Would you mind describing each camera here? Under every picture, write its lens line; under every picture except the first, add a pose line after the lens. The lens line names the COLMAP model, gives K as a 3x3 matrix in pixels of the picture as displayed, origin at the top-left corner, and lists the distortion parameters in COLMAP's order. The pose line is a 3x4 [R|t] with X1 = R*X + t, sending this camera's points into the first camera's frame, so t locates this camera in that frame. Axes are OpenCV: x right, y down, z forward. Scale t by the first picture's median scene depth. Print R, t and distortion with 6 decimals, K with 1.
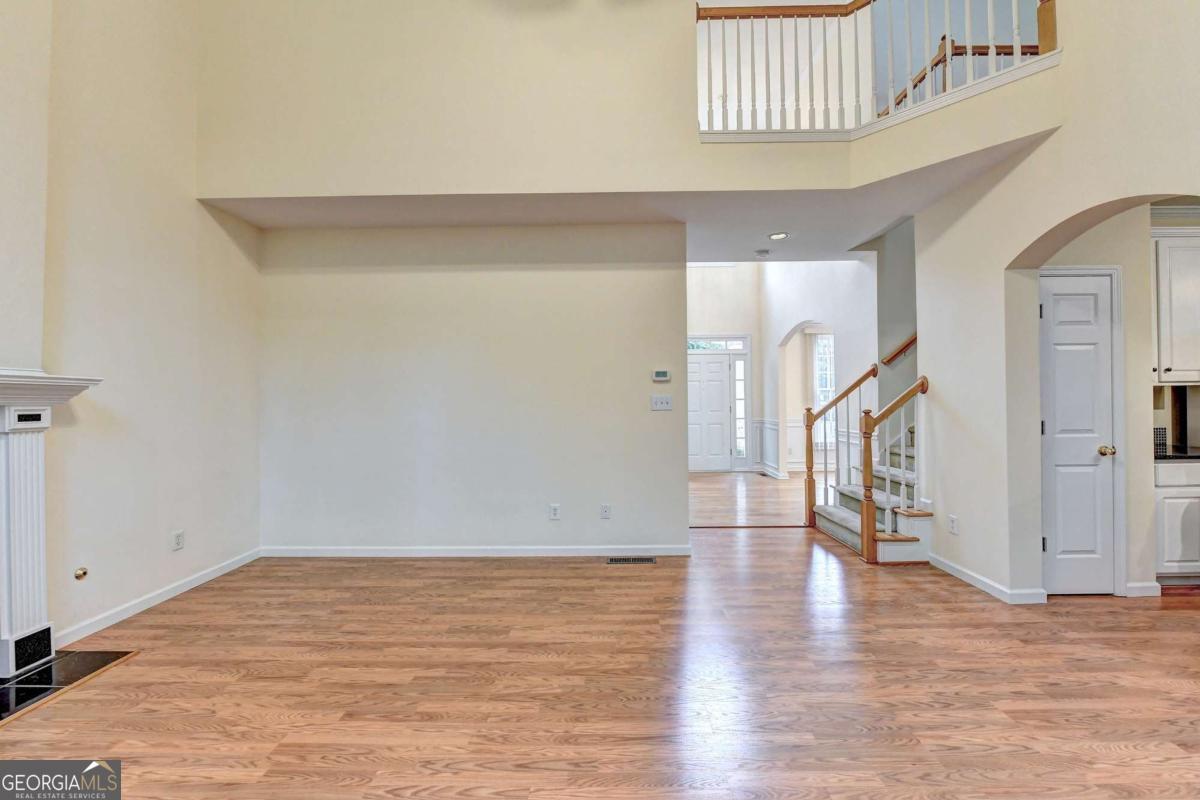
lens RADIAL K [[473.6, 0, 604.2], [0, 473.6, 395.2], [0, 0, 1]] dist [-0.008118, -0.000926]
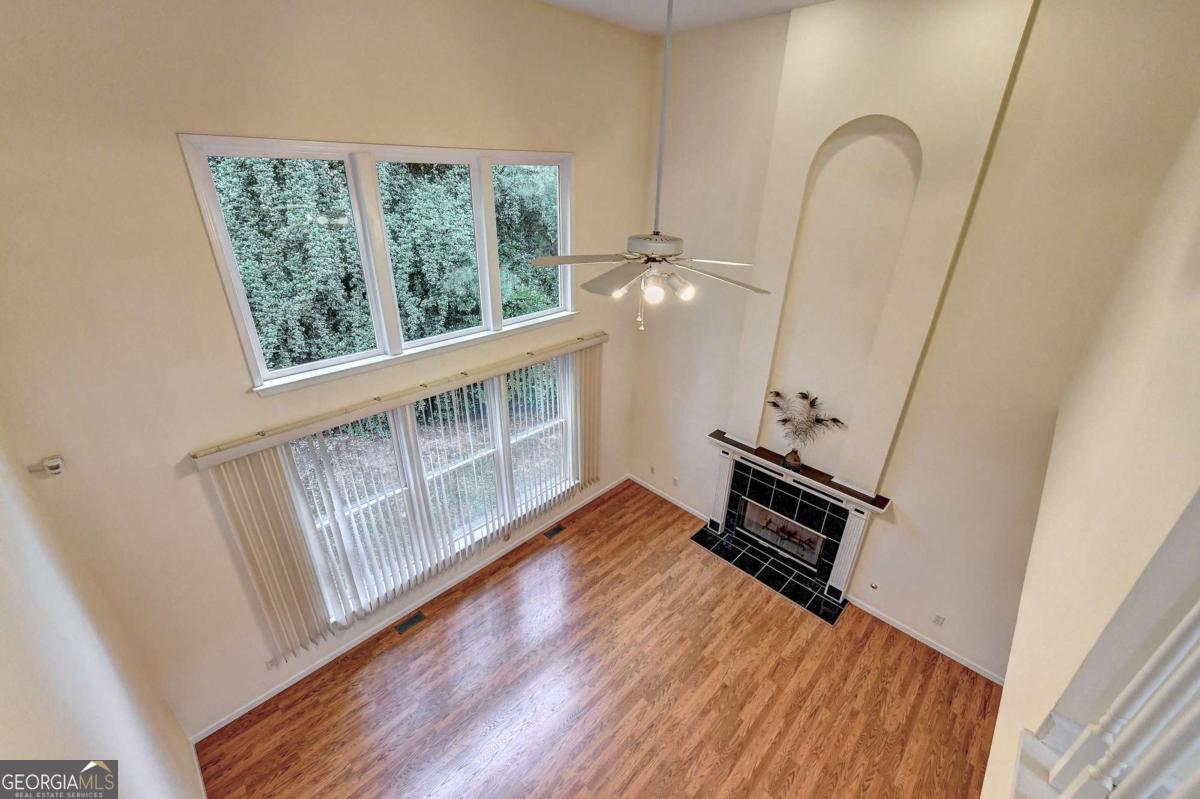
lens RADIAL K [[474.3, 0, 599.5], [0, 474.3, 393.0], [0, 0, 1]] dist [-0.008131, -0.000397]
pose [[-0.691068, 0.304154, -0.655679, 0.614447], [-0.002906, 0.905974, 0.423323, -1.022382], [0.722784, 0.294451, -0.625206, 1.025557]]
